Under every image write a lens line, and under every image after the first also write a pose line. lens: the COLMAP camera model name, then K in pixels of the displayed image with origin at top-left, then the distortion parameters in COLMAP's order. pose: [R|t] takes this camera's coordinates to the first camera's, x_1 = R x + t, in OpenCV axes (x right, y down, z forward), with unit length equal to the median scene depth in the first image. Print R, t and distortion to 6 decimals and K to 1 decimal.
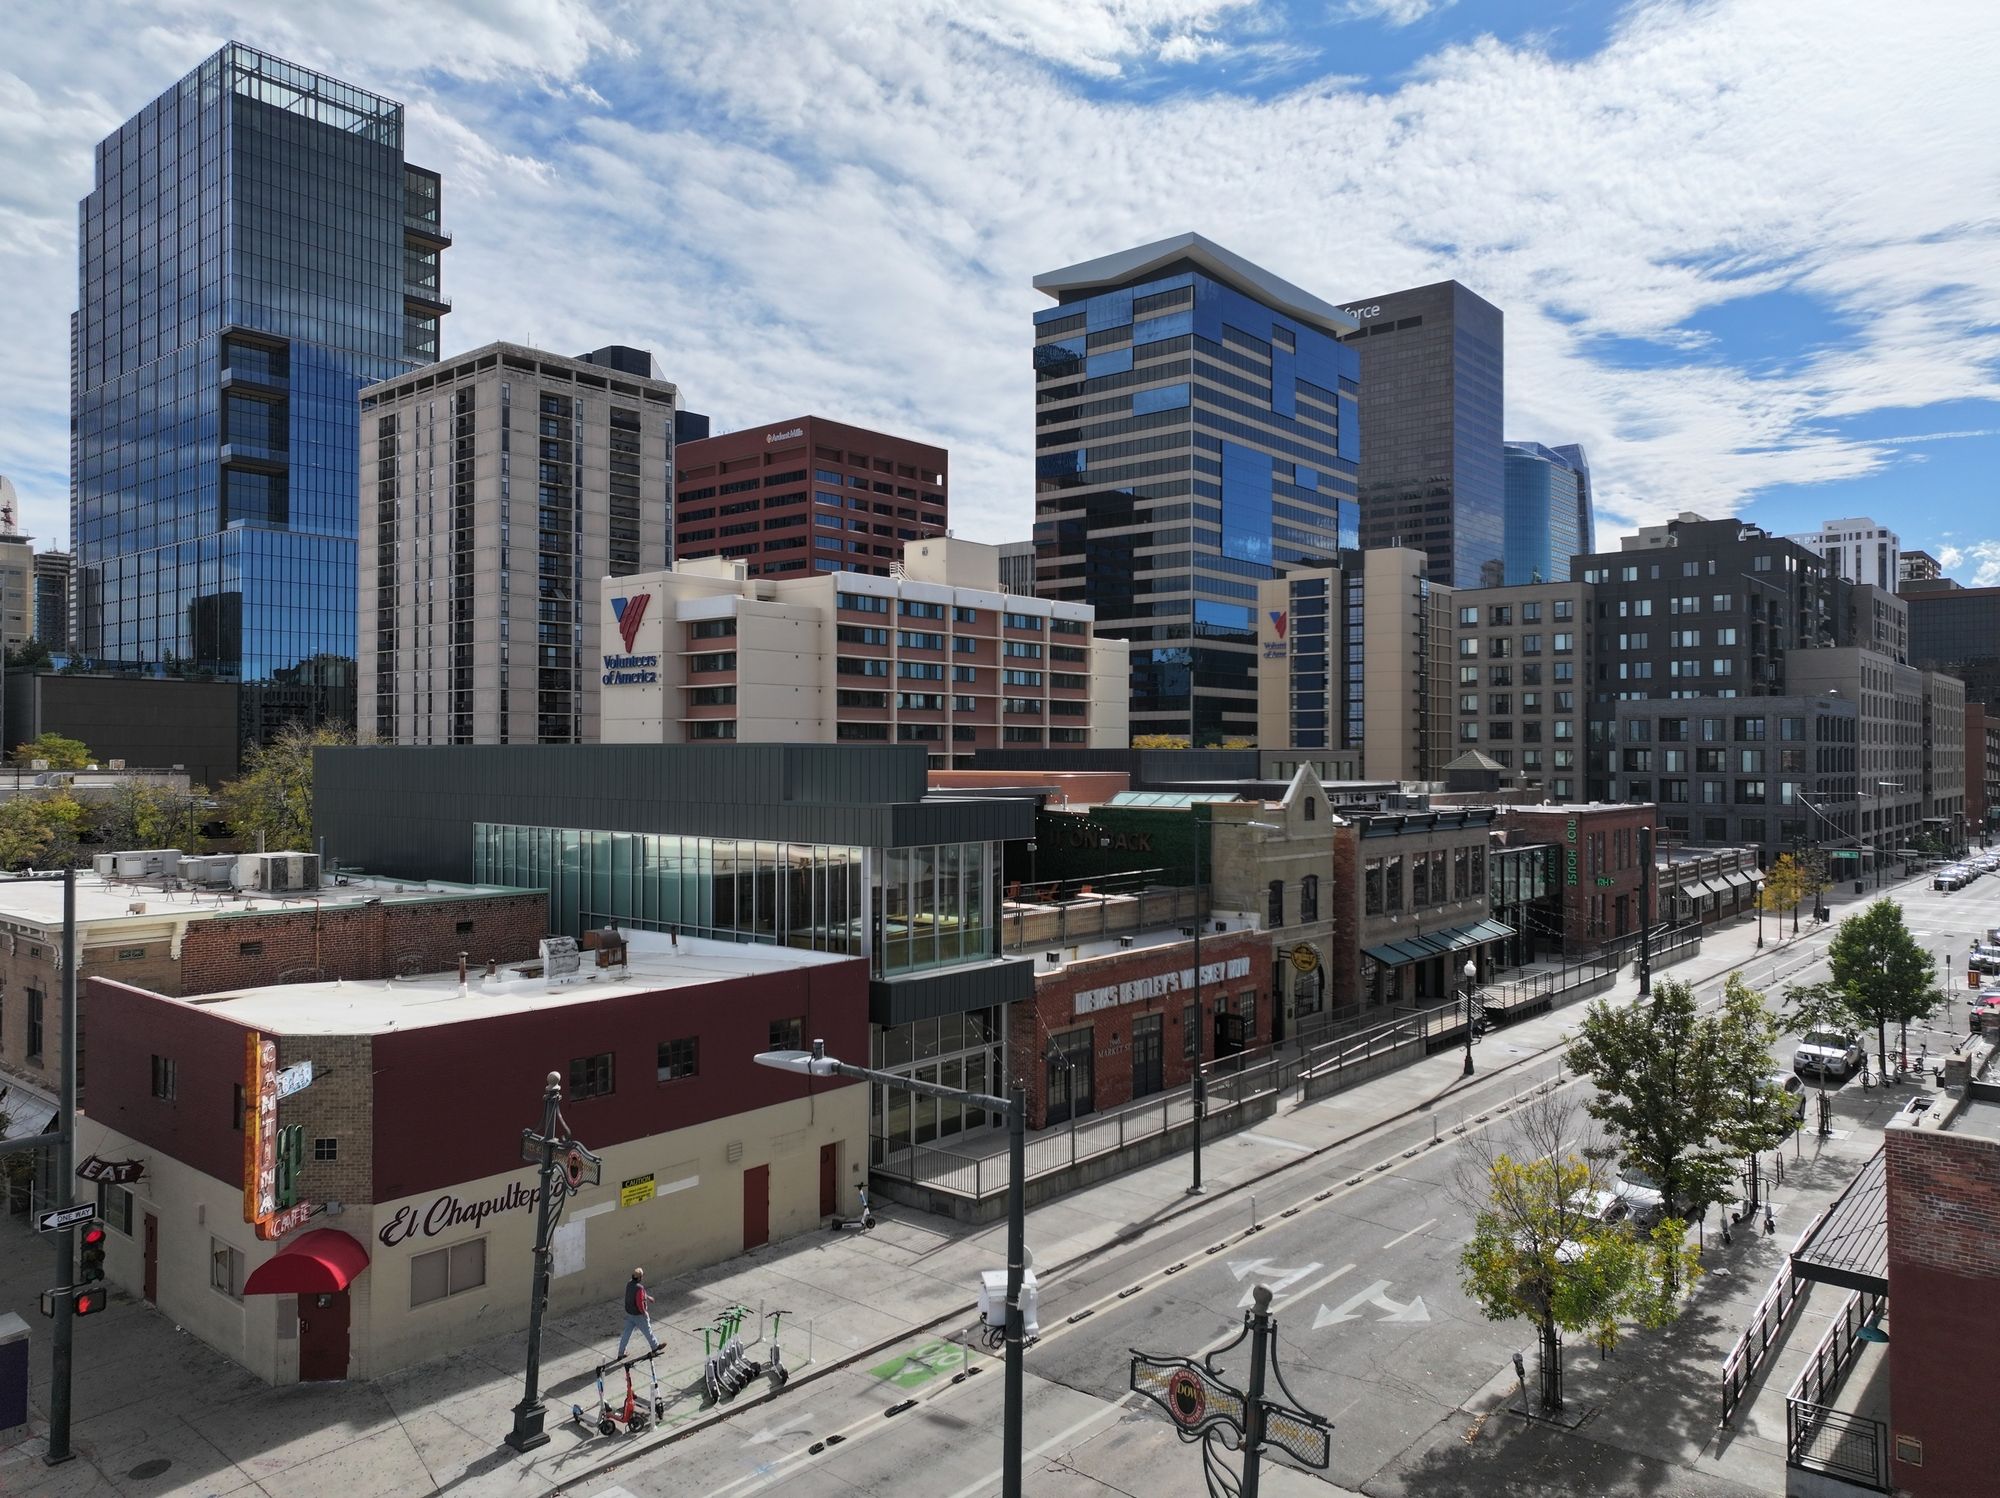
lens RADIAL K [[1392.9, 0, 1000.0], [0, 1392.9, 749.0], [0, 0, 1]] dist [0.007623, 0.001615]
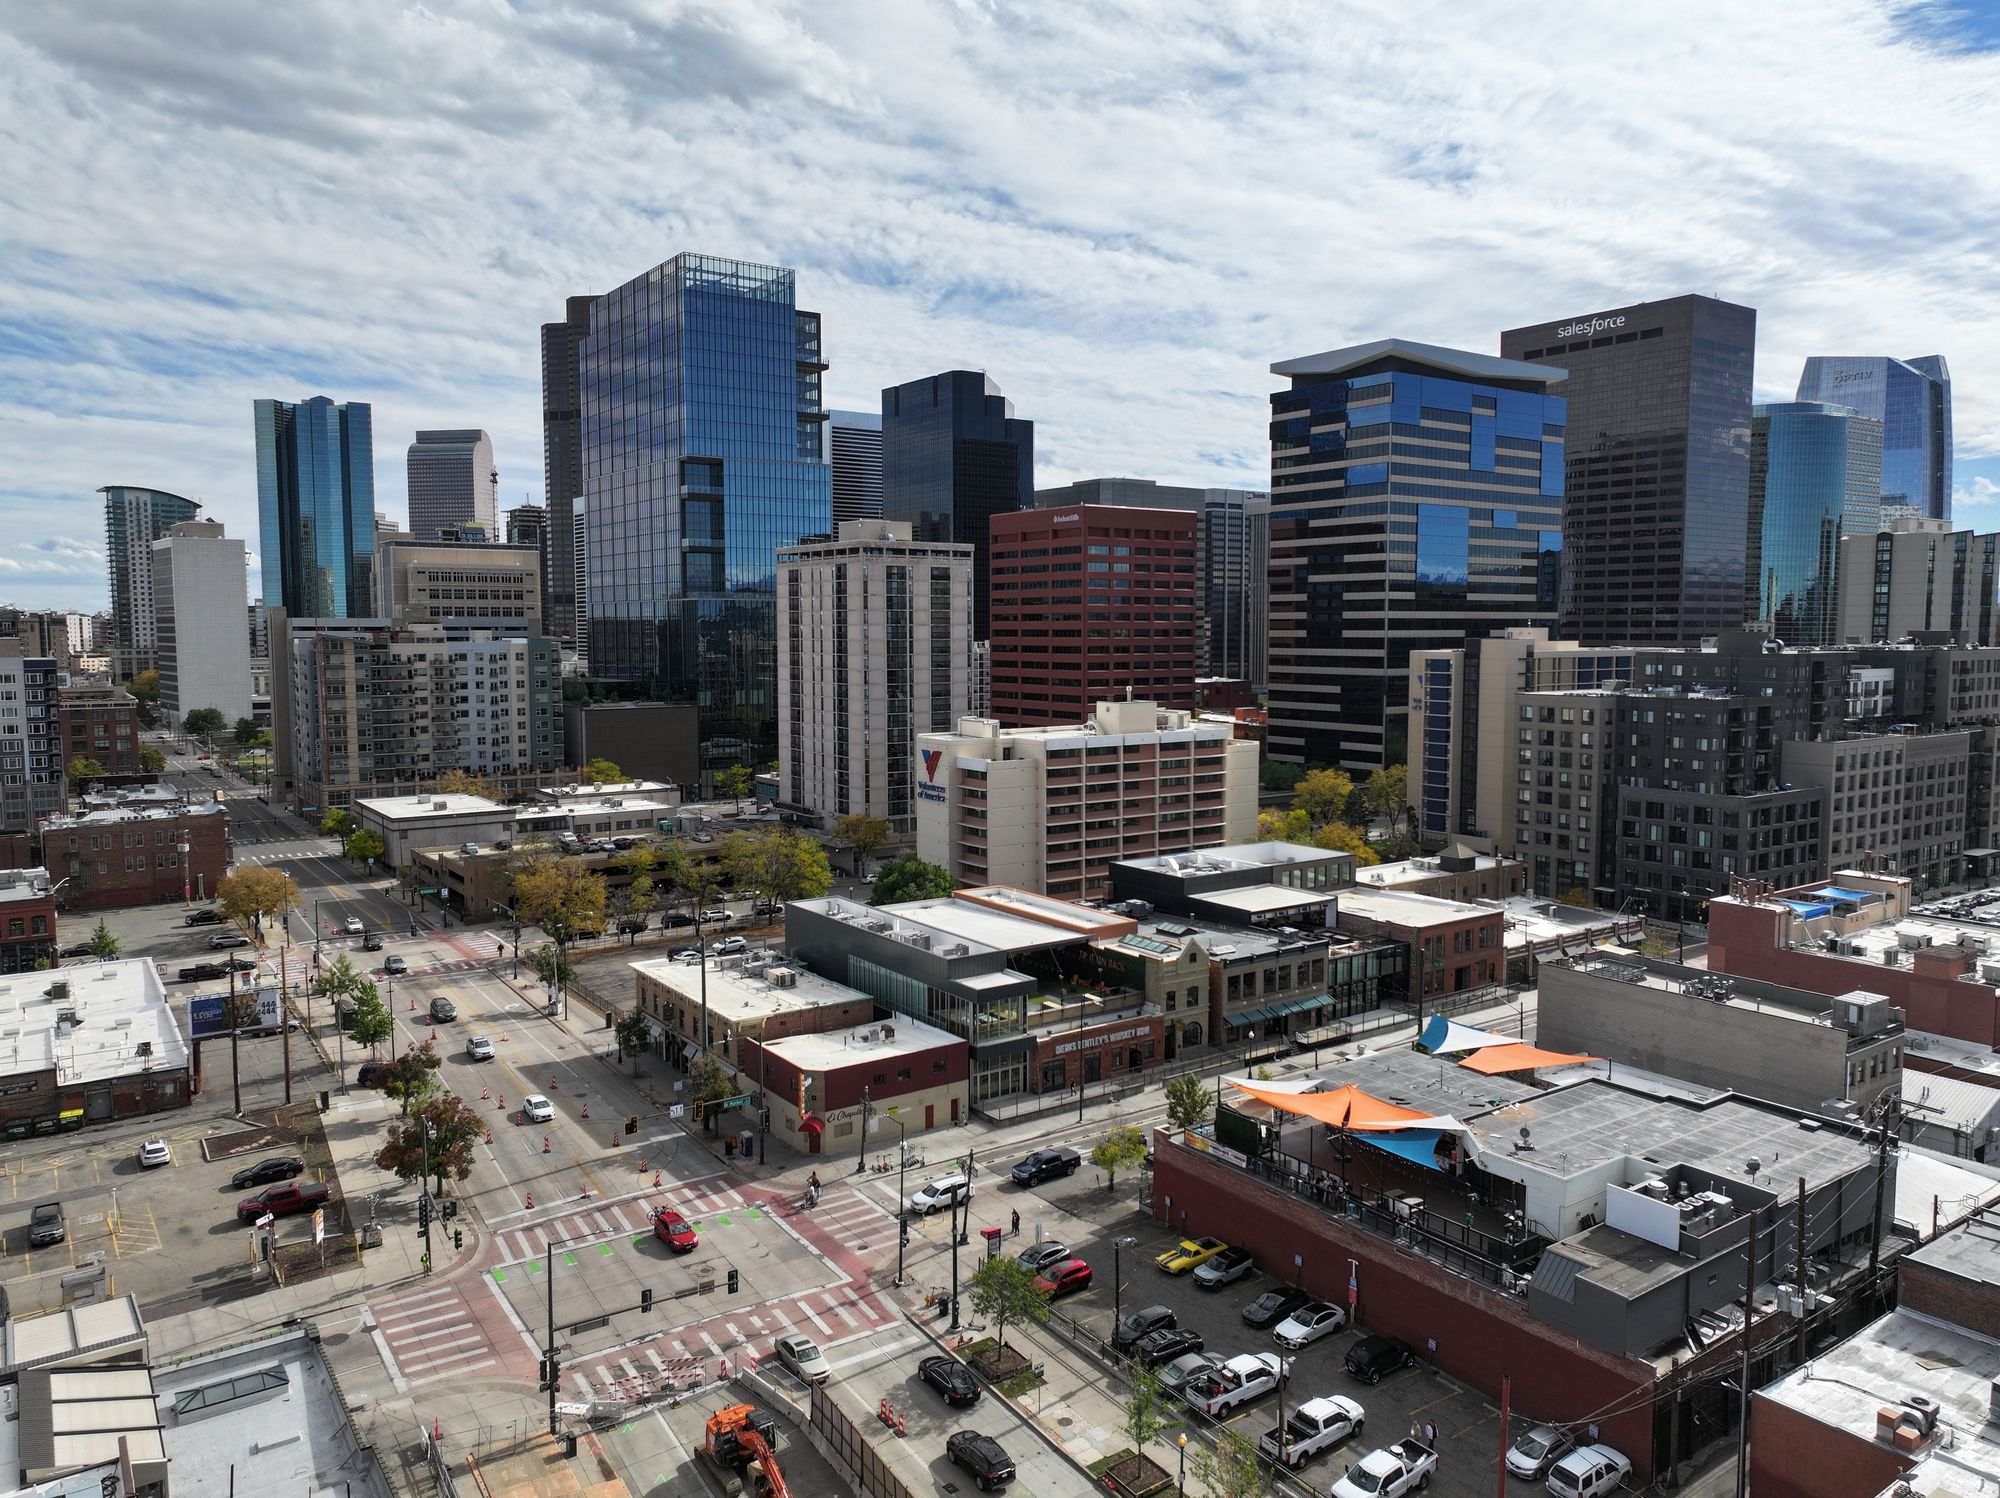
lens RADIAL K [[1392.9, 0, 1000.0], [0, 1392.9, 749.0], [0, 0, 1]] dist [0.007623, 0.001615]
pose [[0.967629, 0.017373, -0.251778, 0.187957], [0.005883, 0.995804, 0.091320, -0.196840], [0.252308, -0.089845, 0.963467, -0.482972]]
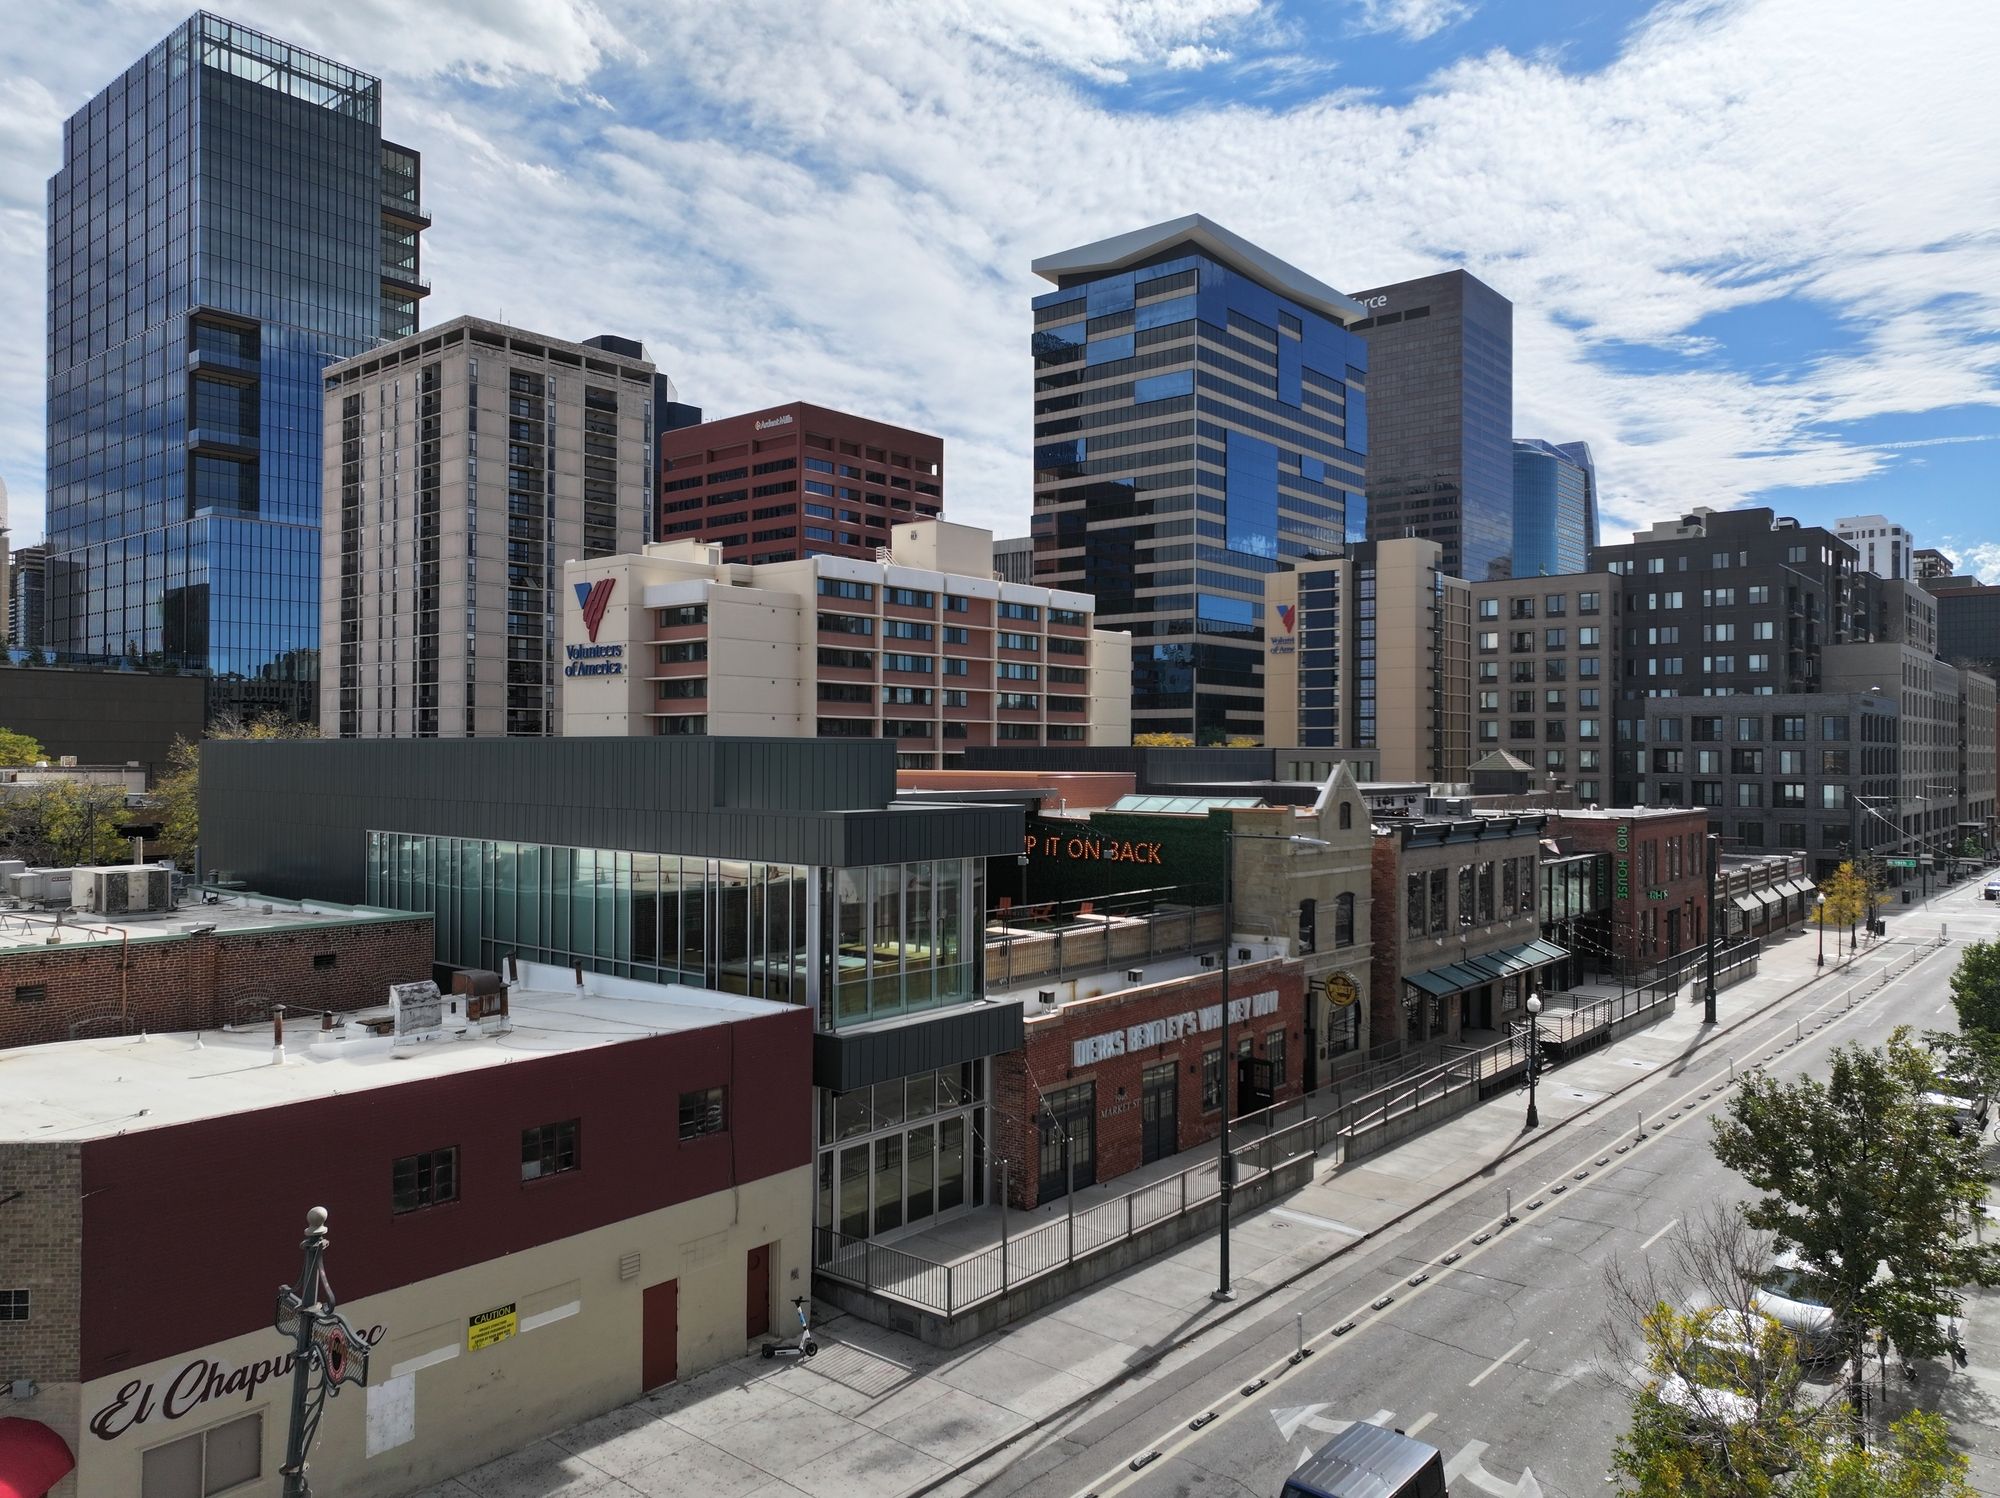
lens RADIAL K [[1392.9, 0, 1000.0], [0, 1392.9, 749.0], [0, 0, 1]] dist [0.007623, 0.001615]
pose [[0.999996, 0.002720, 0.001047, 0.002732], [-0.002721, 0.999996, 0.000444, 0.000675], [-0.001045, -0.000447, 0.999999, 0.052756]]
